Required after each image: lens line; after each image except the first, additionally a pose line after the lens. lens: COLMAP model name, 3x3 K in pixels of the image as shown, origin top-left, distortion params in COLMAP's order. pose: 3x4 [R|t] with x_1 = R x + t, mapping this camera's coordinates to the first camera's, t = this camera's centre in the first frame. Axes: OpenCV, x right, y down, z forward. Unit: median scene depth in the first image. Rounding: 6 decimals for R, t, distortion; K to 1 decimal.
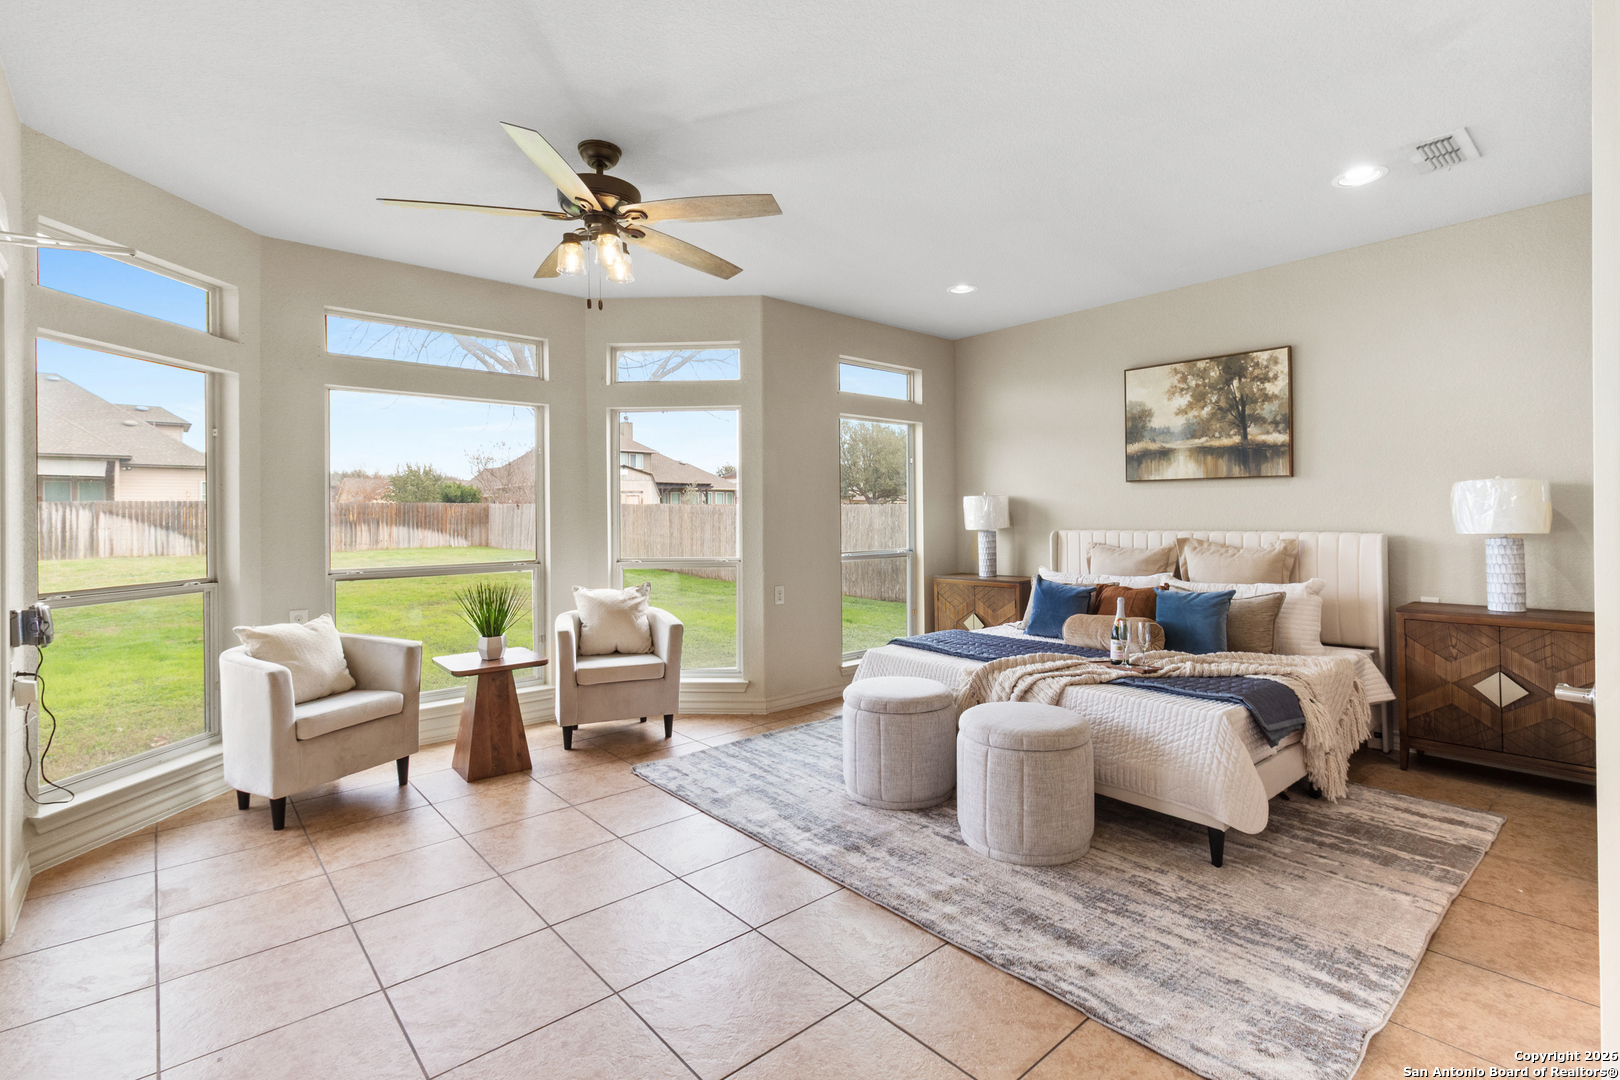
lens RADIAL K [[765.5, 0, 852.2], [0, 765.5, 520.8], [0, 0, 1]] dist [-0.002314, -0.000706]
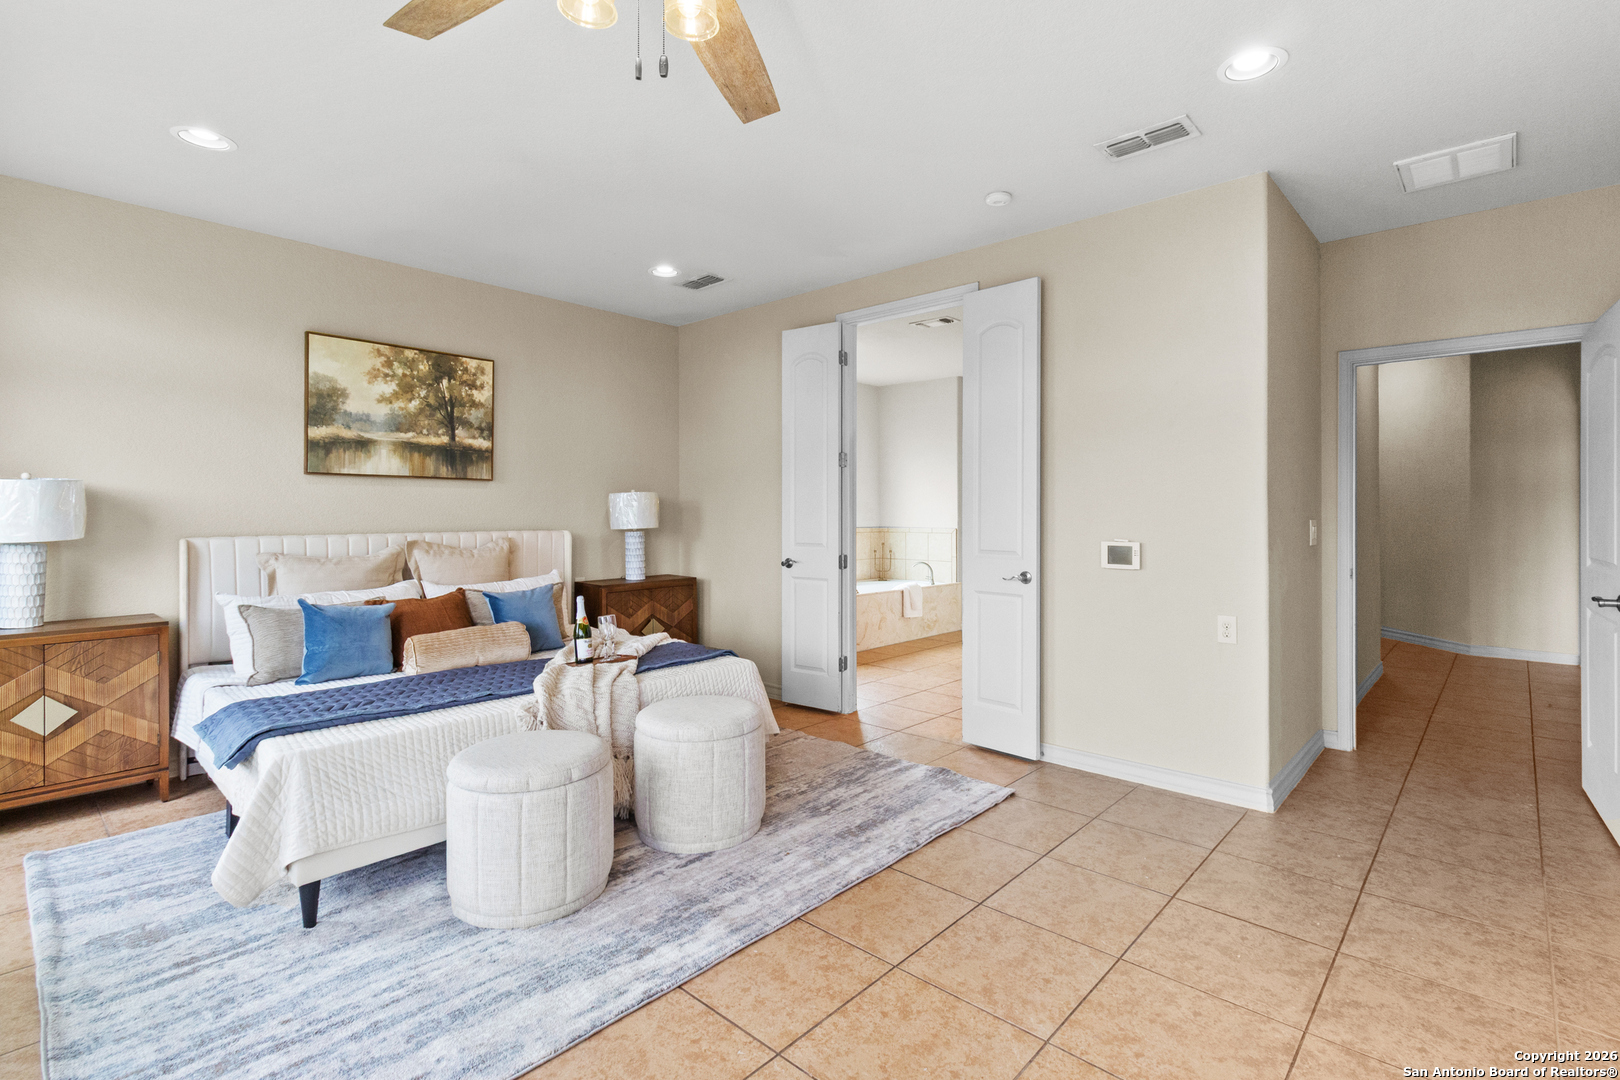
lens RADIAL K [[765.5, 0, 827.3], [0, 765.5, 513.3], [0, 0, 1]] dist [-0.002314, -0.000706]
pose [[-0.106788, 0.010583, 0.994225, -0.542862], [0.012557, 0.999878, -0.009294, 0.004619], [-0.994203, 0.011492, -0.106908, 0.624128]]
